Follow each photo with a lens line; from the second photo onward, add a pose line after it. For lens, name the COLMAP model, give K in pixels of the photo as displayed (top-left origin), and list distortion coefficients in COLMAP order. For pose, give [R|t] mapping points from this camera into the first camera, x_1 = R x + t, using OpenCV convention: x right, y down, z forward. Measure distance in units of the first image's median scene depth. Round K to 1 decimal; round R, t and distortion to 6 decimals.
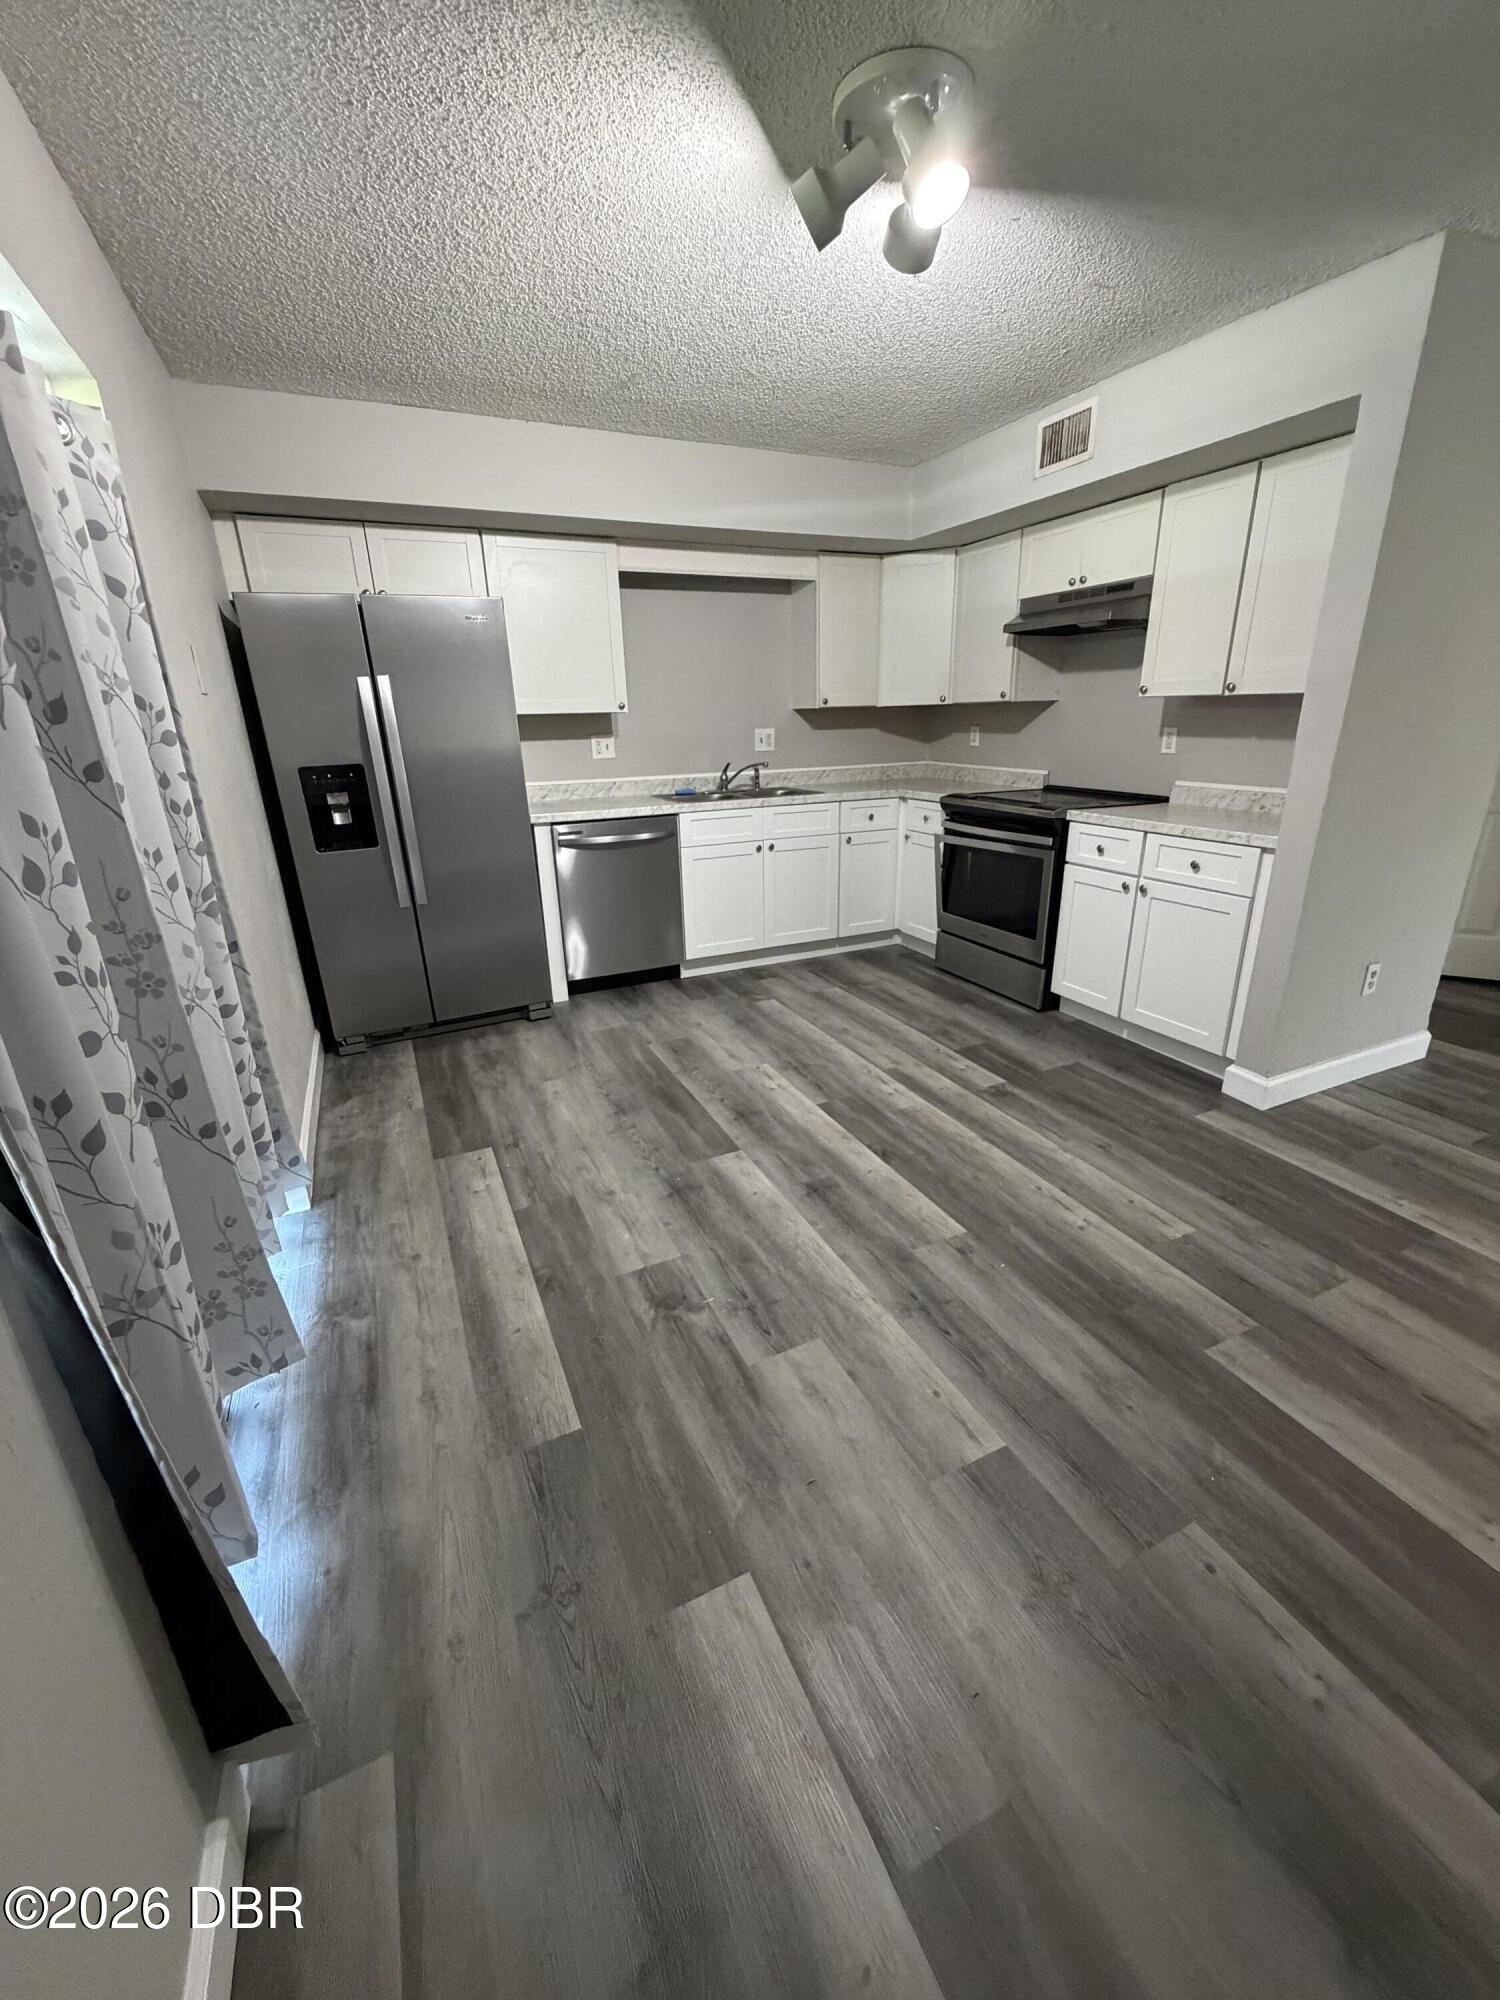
lens RADIAL K [[802.7, 0, 745.6], [0, 802.7, 1000.7], [0, 0, 1]] dist [0.001523, 0.000565]
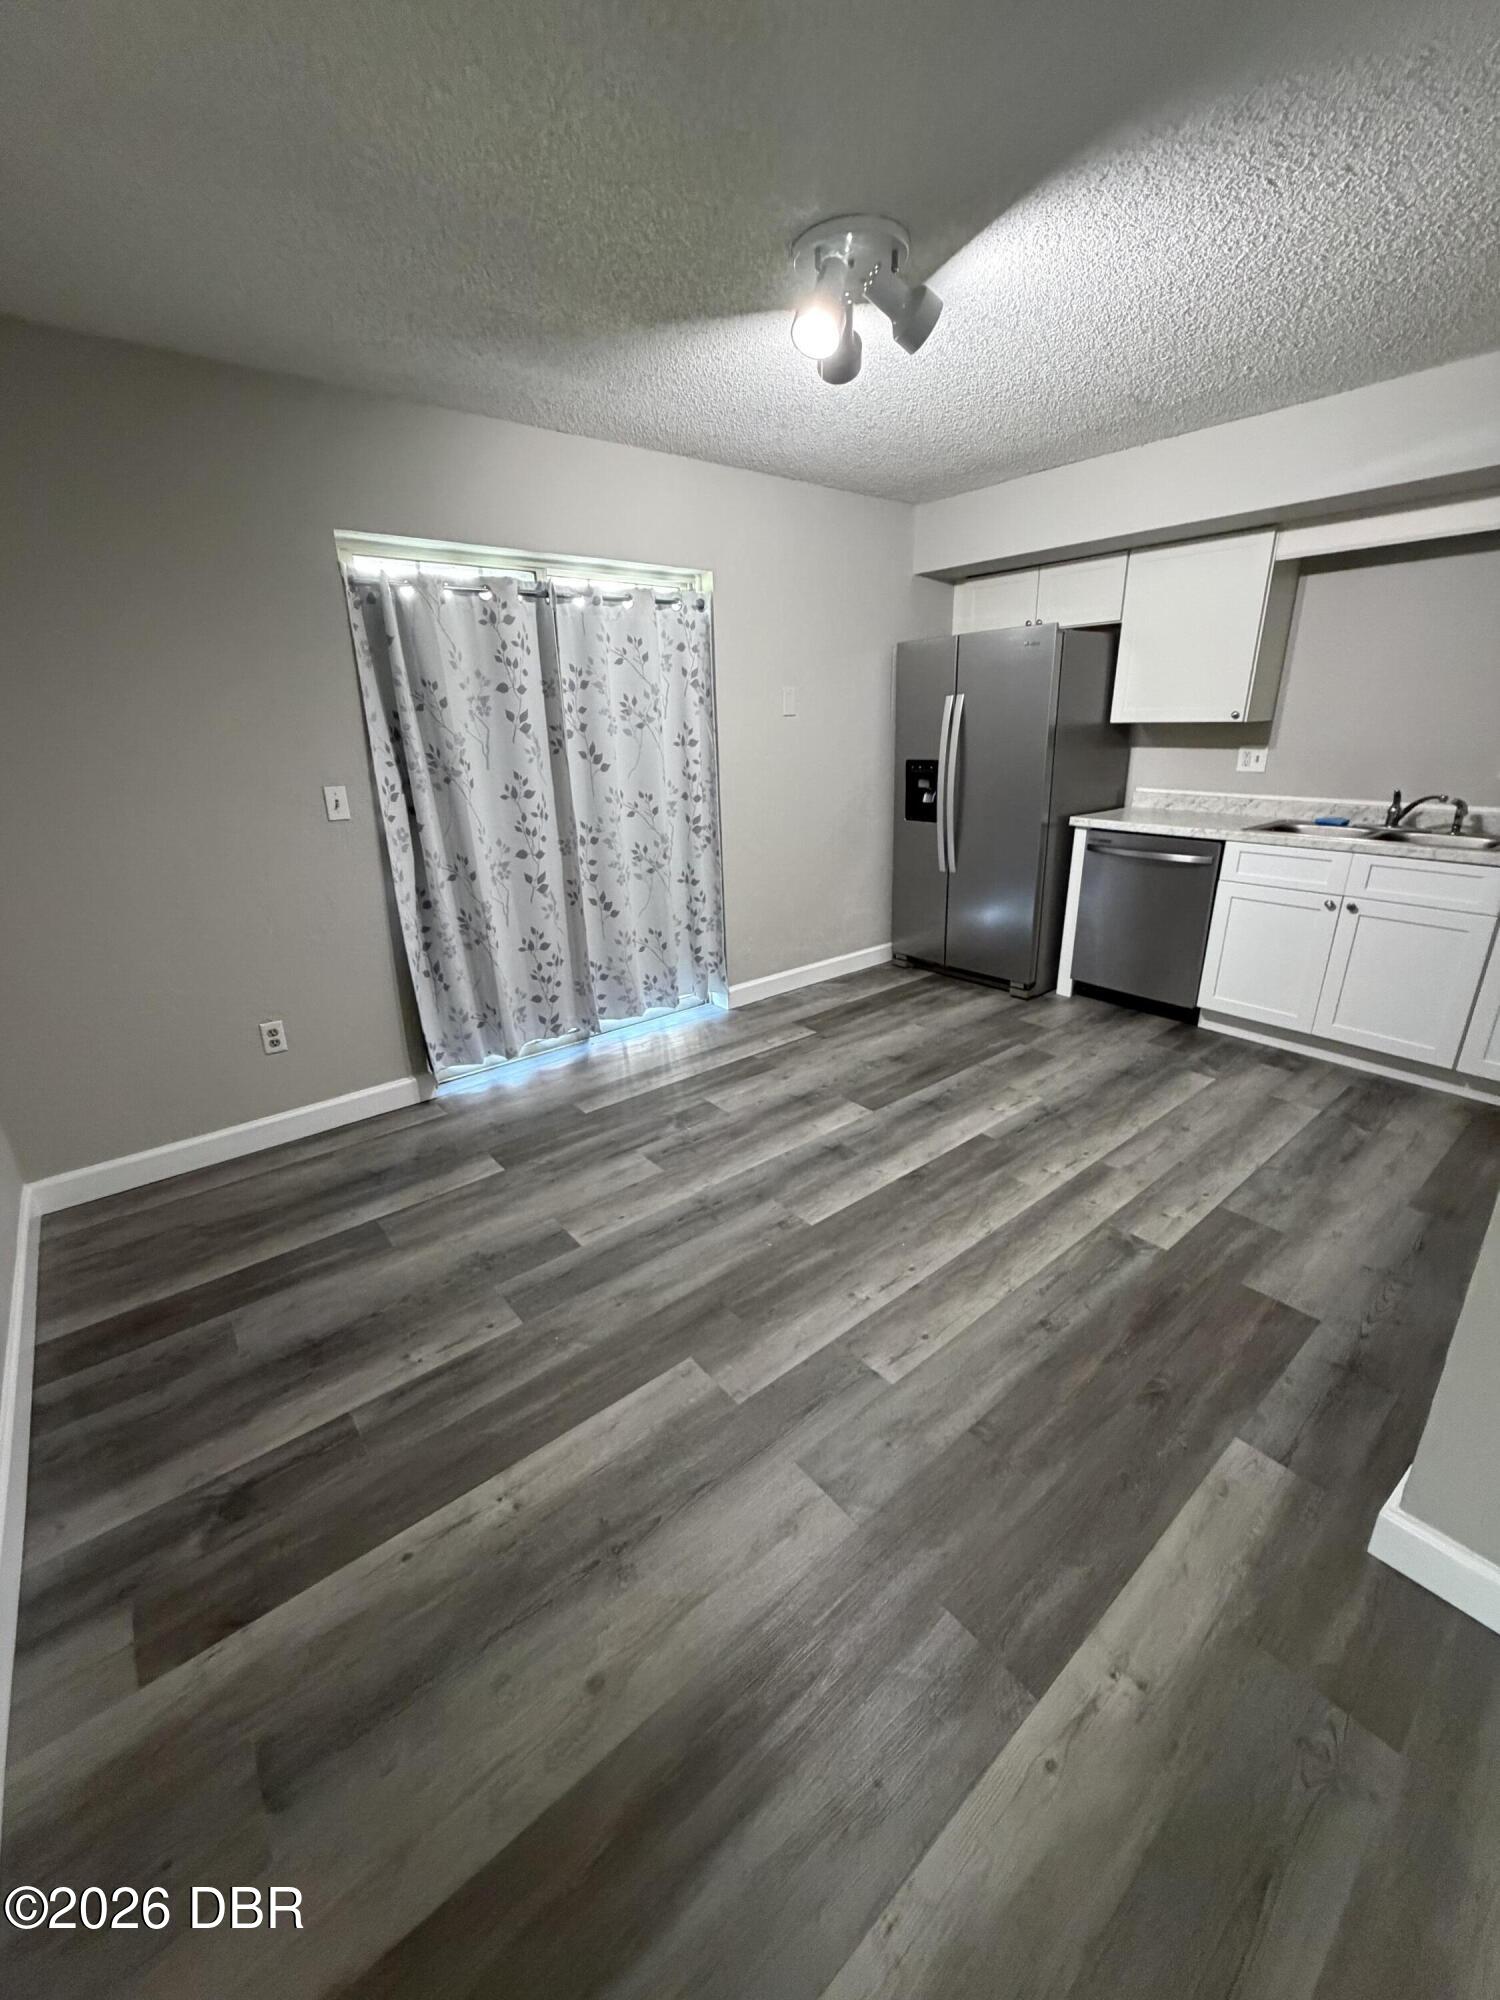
lens RADIAL K [[802.7, 0, 748.0], [0, 802.7, 1001.3], [0, 0, 1]] dist [0.001523, 0.000565]
pose [[0.238958, 0.342070, -0.908783, 0.710105], [-0.314439, 0.912728, 0.260876, -0.153812], [0.918710, 0.223419, 0.325664, 0.311062]]
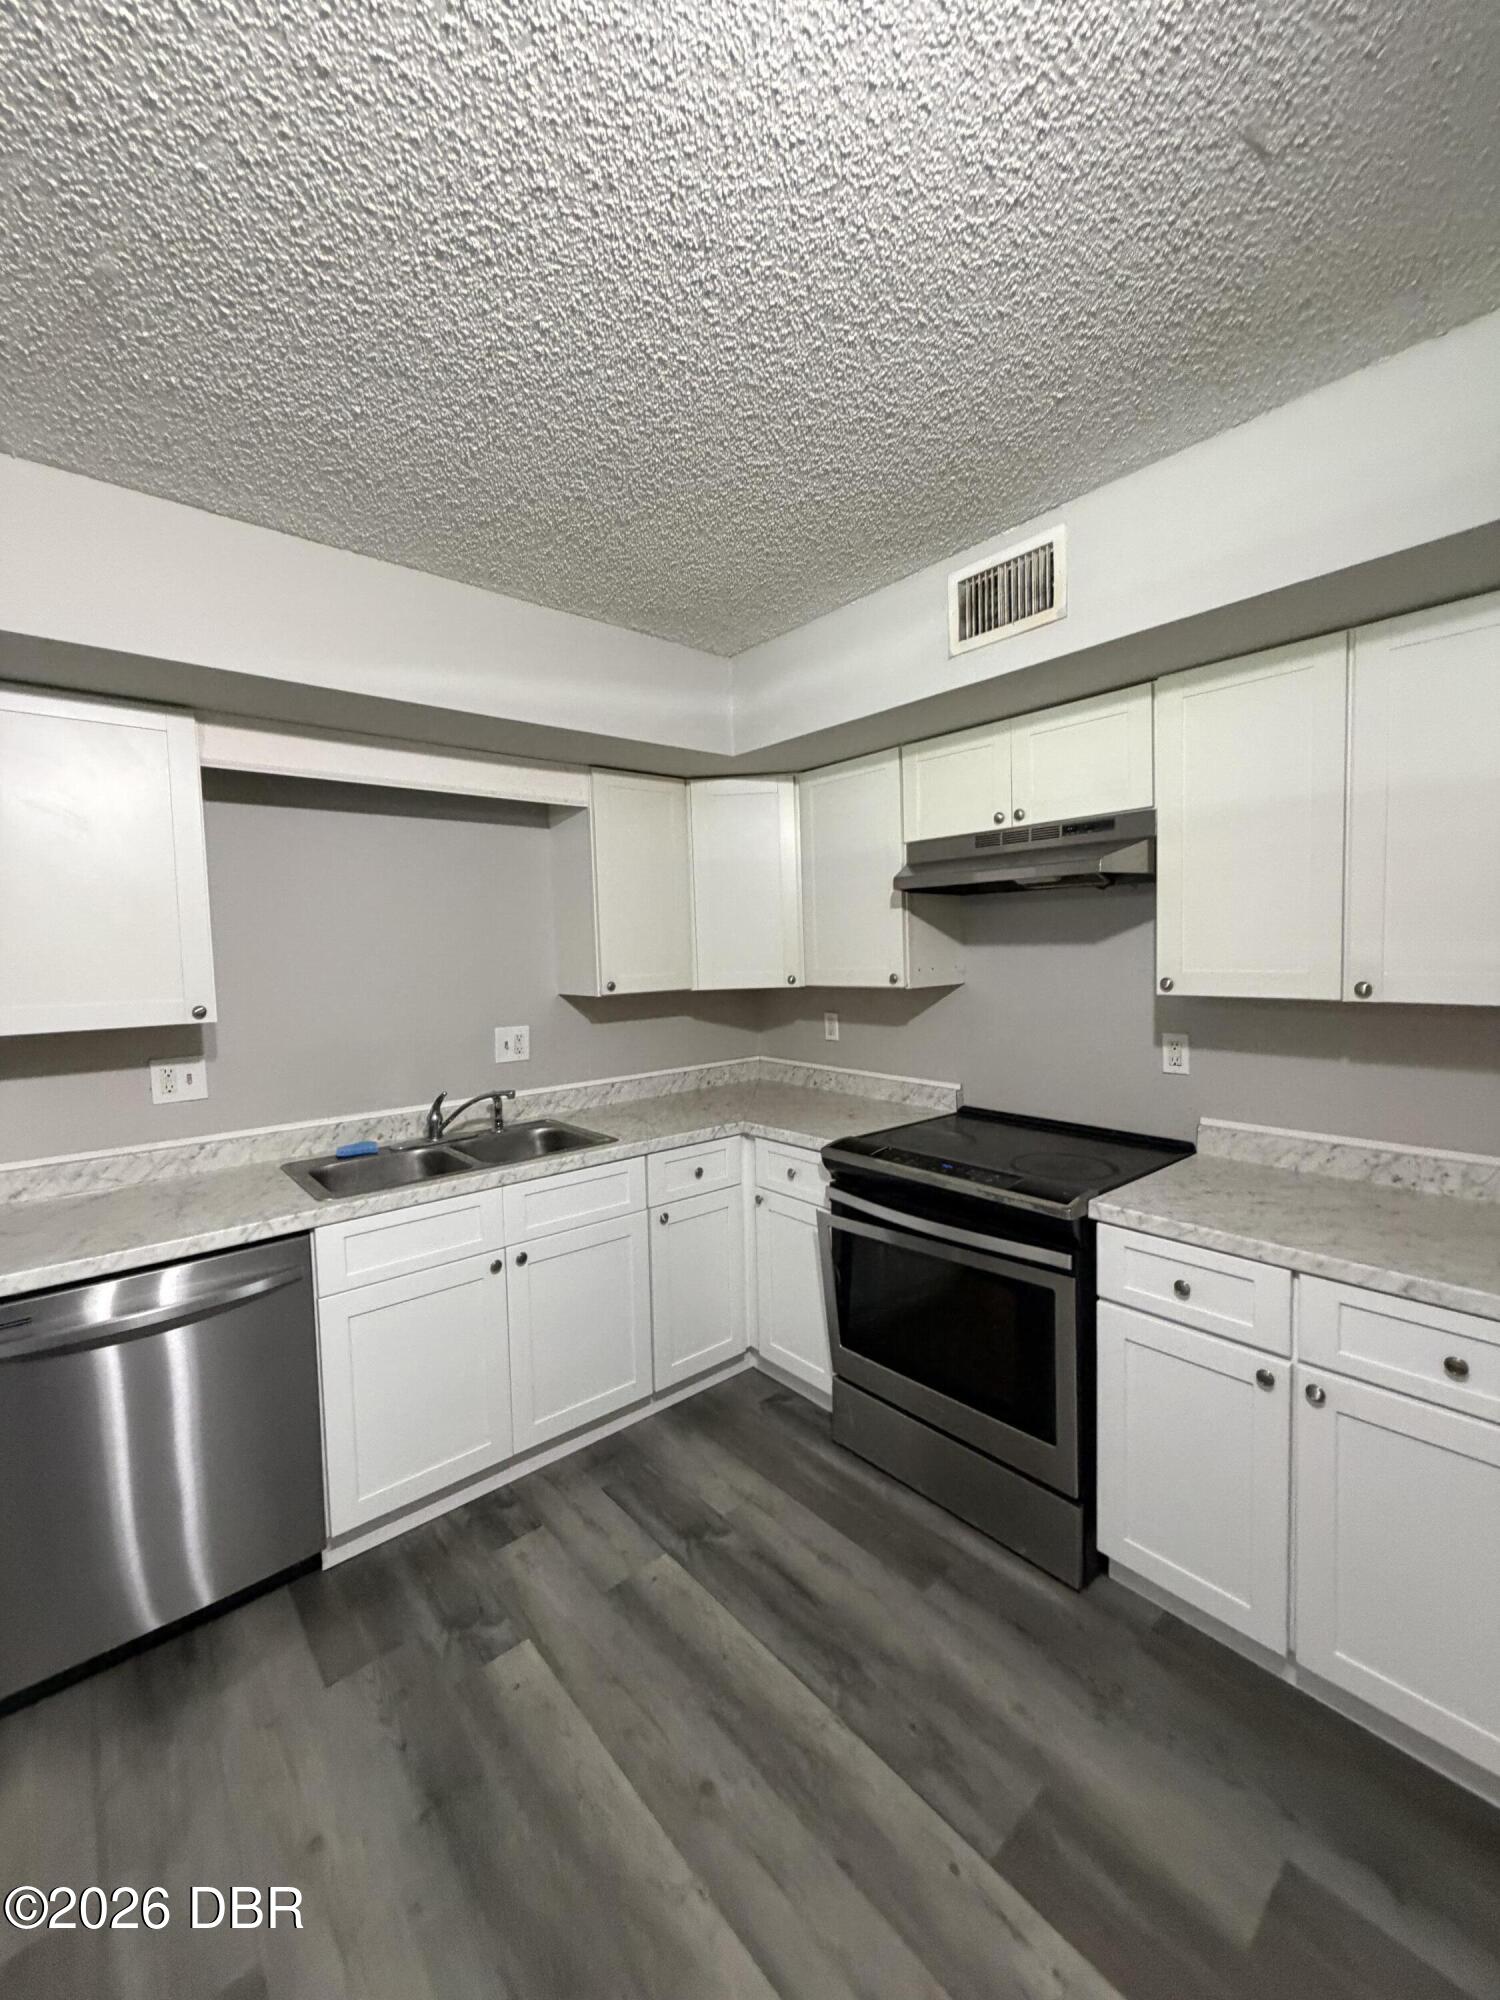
lens RADIAL K [[802.7, 0, 741.8], [0, 802.7, 990.8], [0, 0, 1]] dist [0.001523, 0.000565]
pose [[0.964489, -0.016341, 0.263617, 0.041588], [0.092987, 0.955192, -0.281000, -0.232663], [-0.247213, 0.295535, 0.922792, 0.507543]]
